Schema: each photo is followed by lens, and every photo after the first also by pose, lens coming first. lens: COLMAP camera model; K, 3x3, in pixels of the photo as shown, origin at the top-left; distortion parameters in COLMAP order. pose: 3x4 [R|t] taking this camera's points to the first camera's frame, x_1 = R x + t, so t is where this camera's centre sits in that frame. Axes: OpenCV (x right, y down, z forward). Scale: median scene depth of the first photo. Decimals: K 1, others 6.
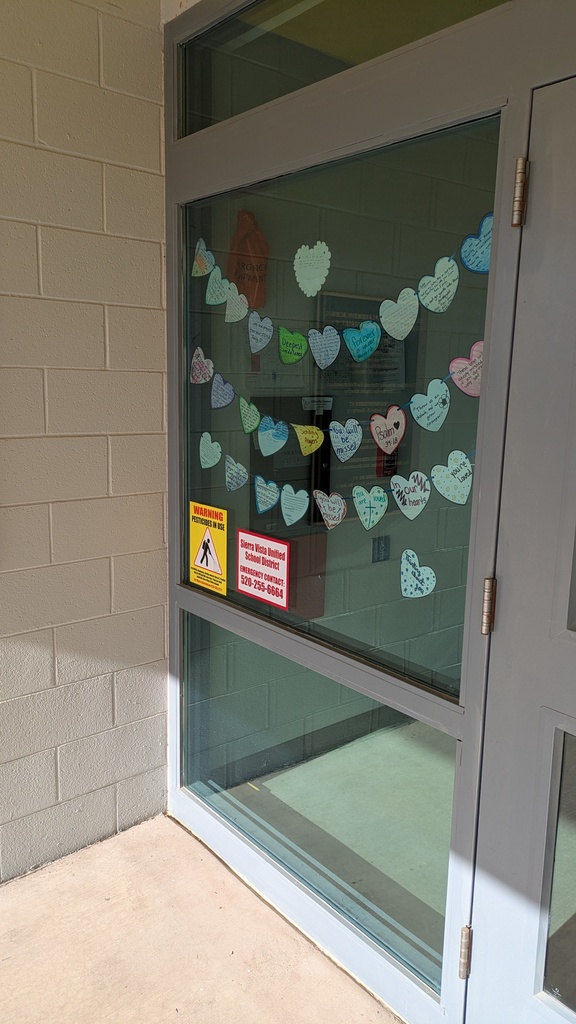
lens RADIAL K [[739.1, 0, 287.4], [0, 739.1, 507.9], [0, 0, 1]] dist [0.028482, -0.013693]
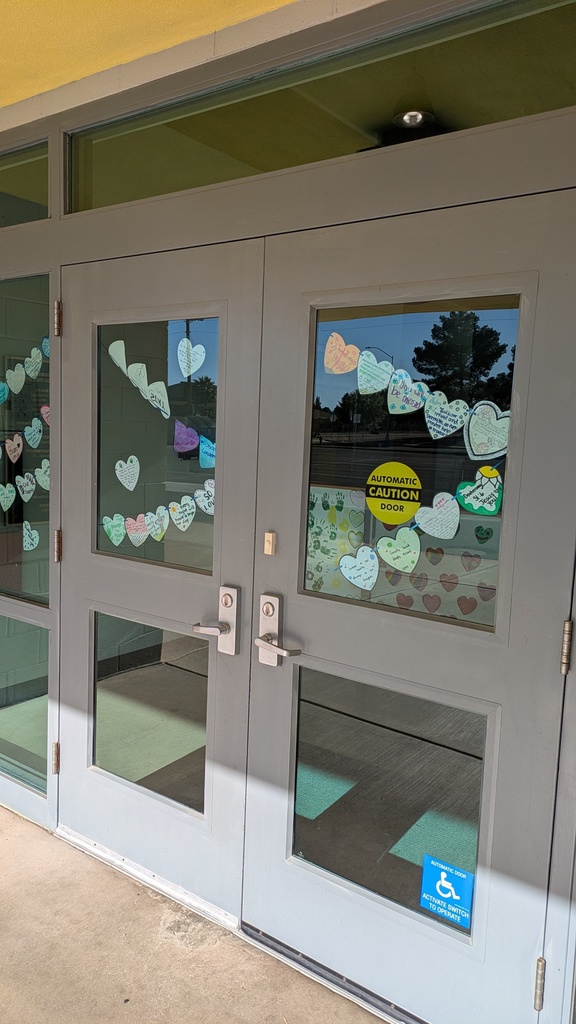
lens RADIAL K [[739.1, 0, 286.8], [0, 739.1, 516.2], [0, 0, 1]] dist [0.028482, -0.013693]
pose [[0.968993, -0.010535, 0.246863, 0.321947], [0.023484, 0.998494, -0.049572, 0.142004], [-0.245969, 0.053832, 0.967782, -0.735092]]
